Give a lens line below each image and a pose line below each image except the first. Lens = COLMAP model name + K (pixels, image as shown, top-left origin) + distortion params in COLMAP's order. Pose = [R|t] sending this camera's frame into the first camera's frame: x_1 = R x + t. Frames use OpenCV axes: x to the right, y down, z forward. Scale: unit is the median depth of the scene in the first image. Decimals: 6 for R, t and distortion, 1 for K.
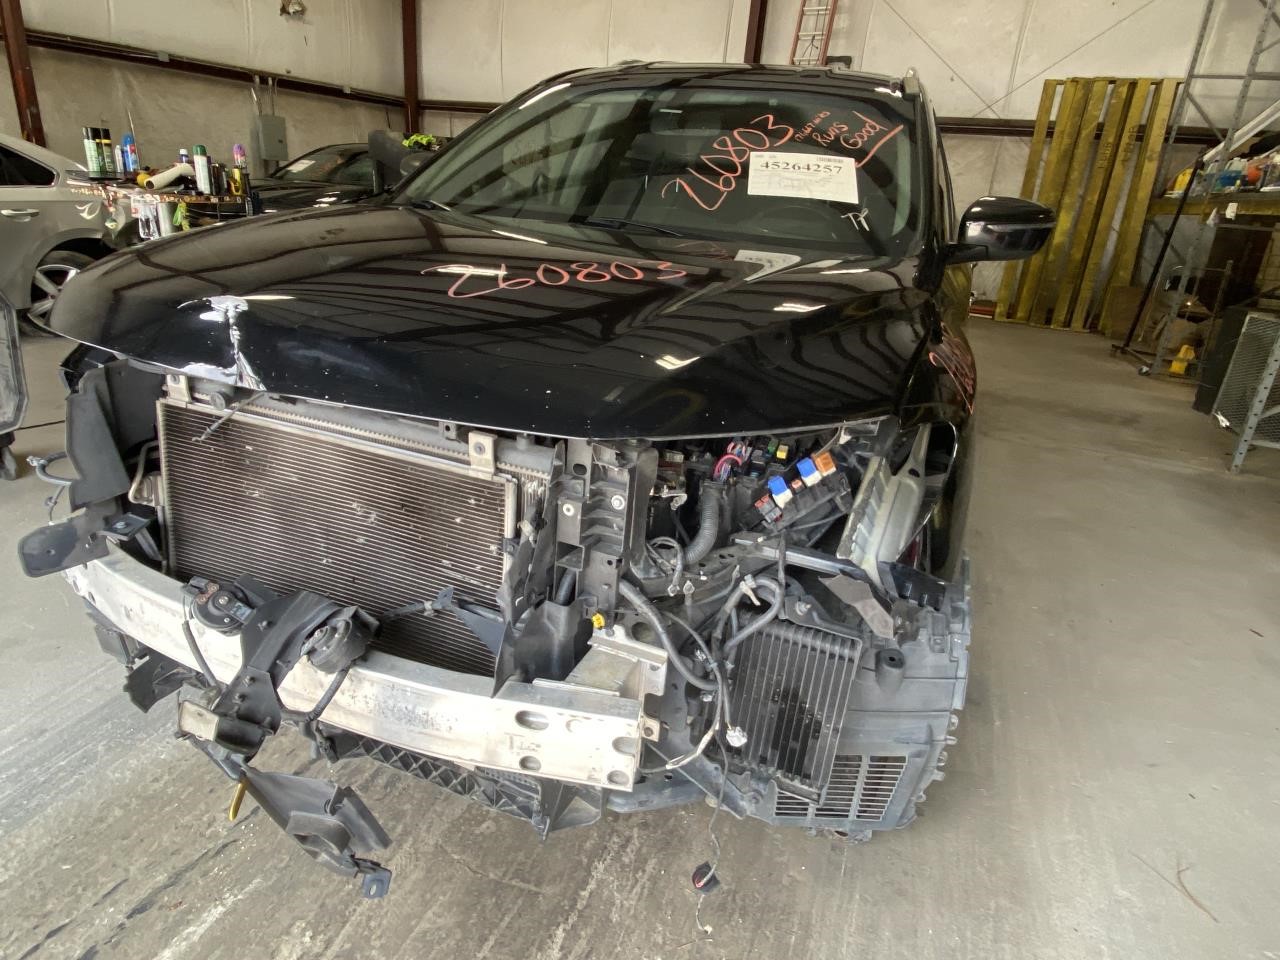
lens RADIAL K [[737.7, 0, 640.0], [0, 737.7, 480.0], [0, 0, 1]] dist [0.003757, -0.011581]
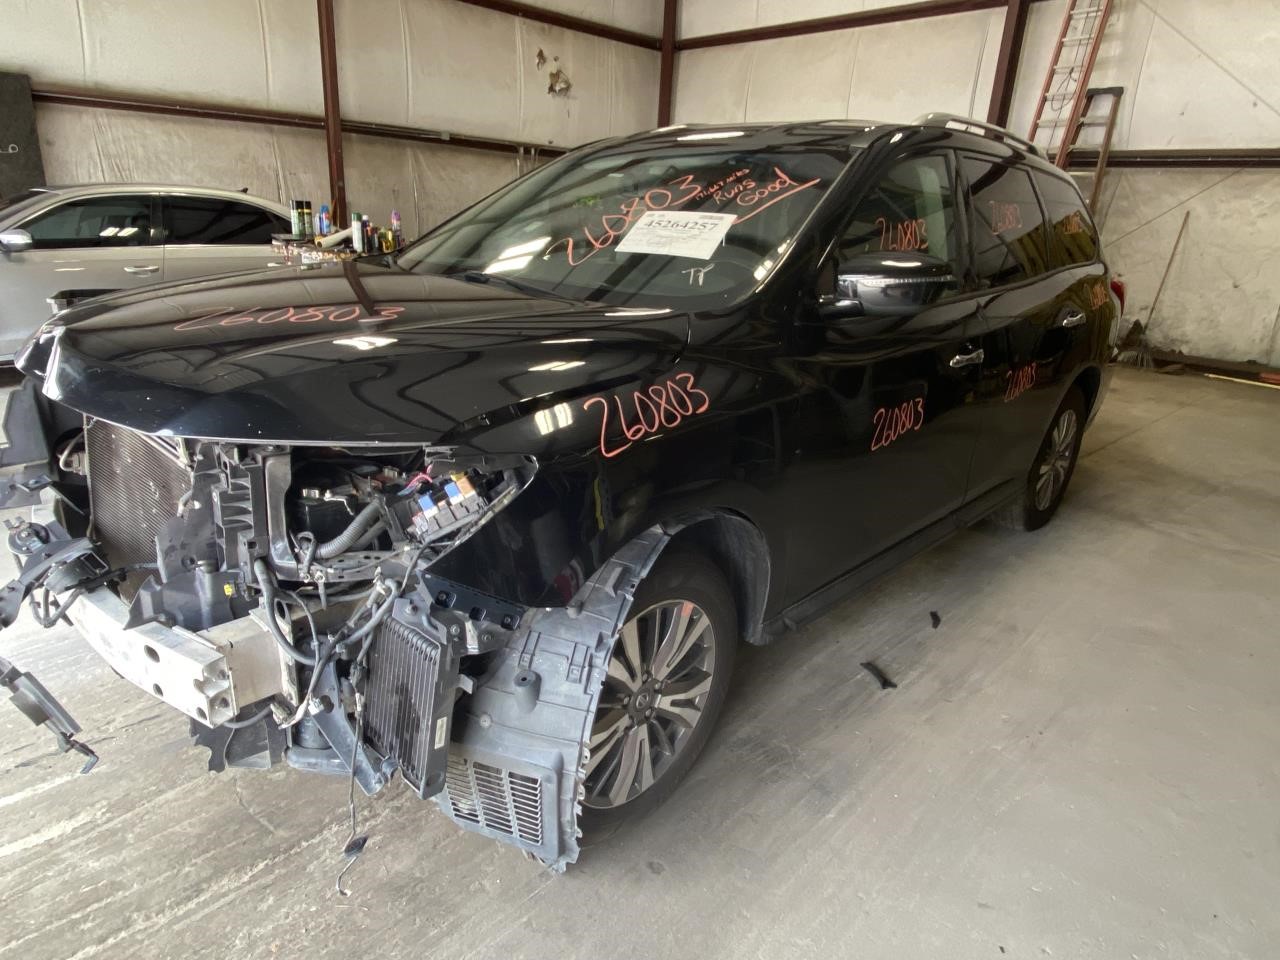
lens RADIAL K [[762.7, 0, 640.0], [0, 762.7, 480.0], [0, 0, 1]] dist [0.034205, -0.038287]
pose [[0.933426, 0.093287, -0.346429, 0.335921], [-0.118289, 0.991633, -0.051692, -0.002022], [0.338708, 0.089230, 0.936651, -0.000126]]
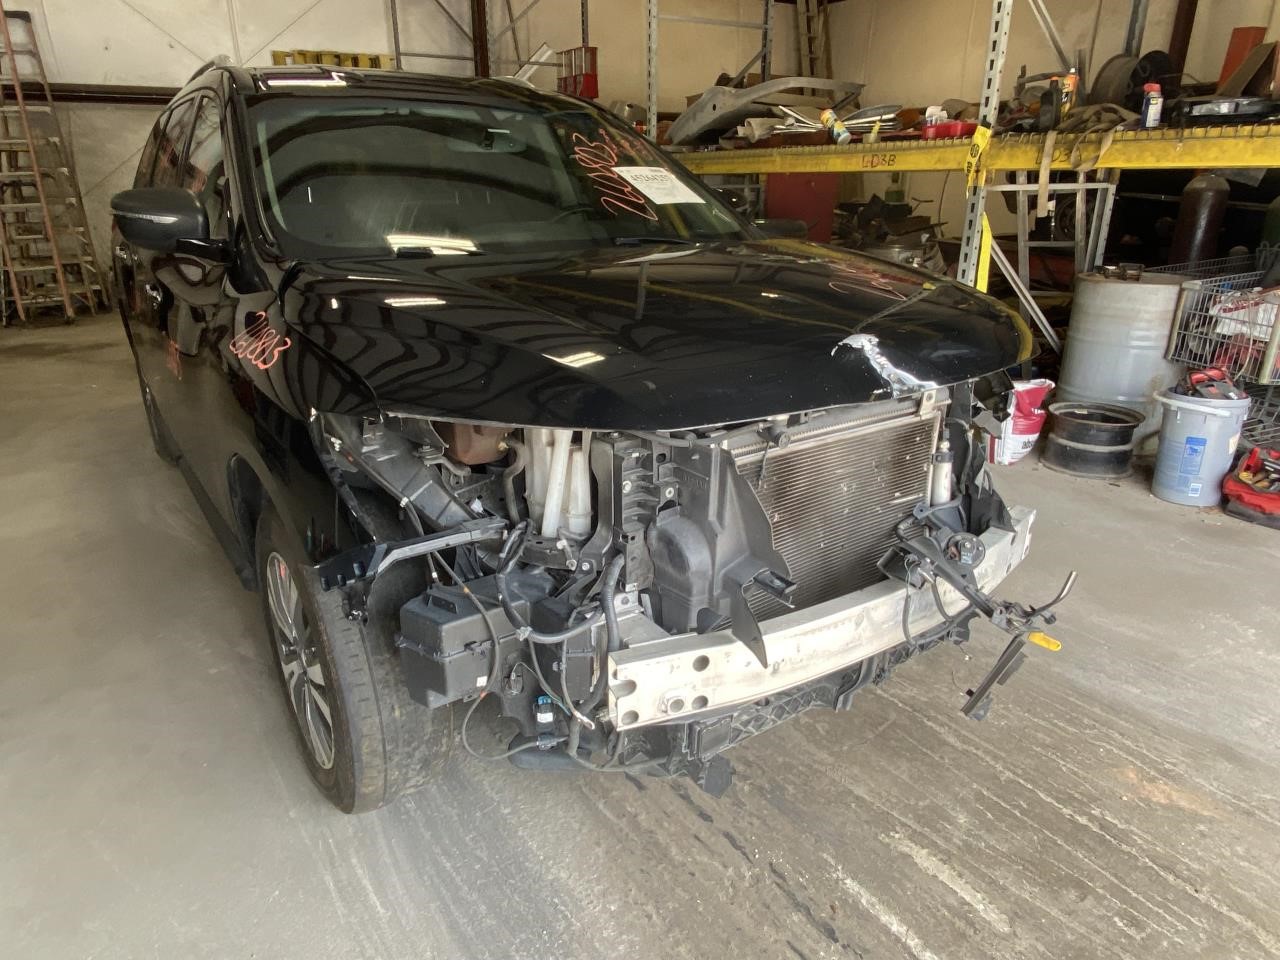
lens RADIAL K [[809.5, 0, 640.0], [0, 809.5, 480.0], [0, 0, 1]] dist [-0.003351, -0.001627]
pose [[0.541505, -0.359123, 0.760133, -0.588730], [0.352538, 0.917832, 0.182486, -0.126339], [-0.763210, 0.169158, 0.623615, 0.150282]]
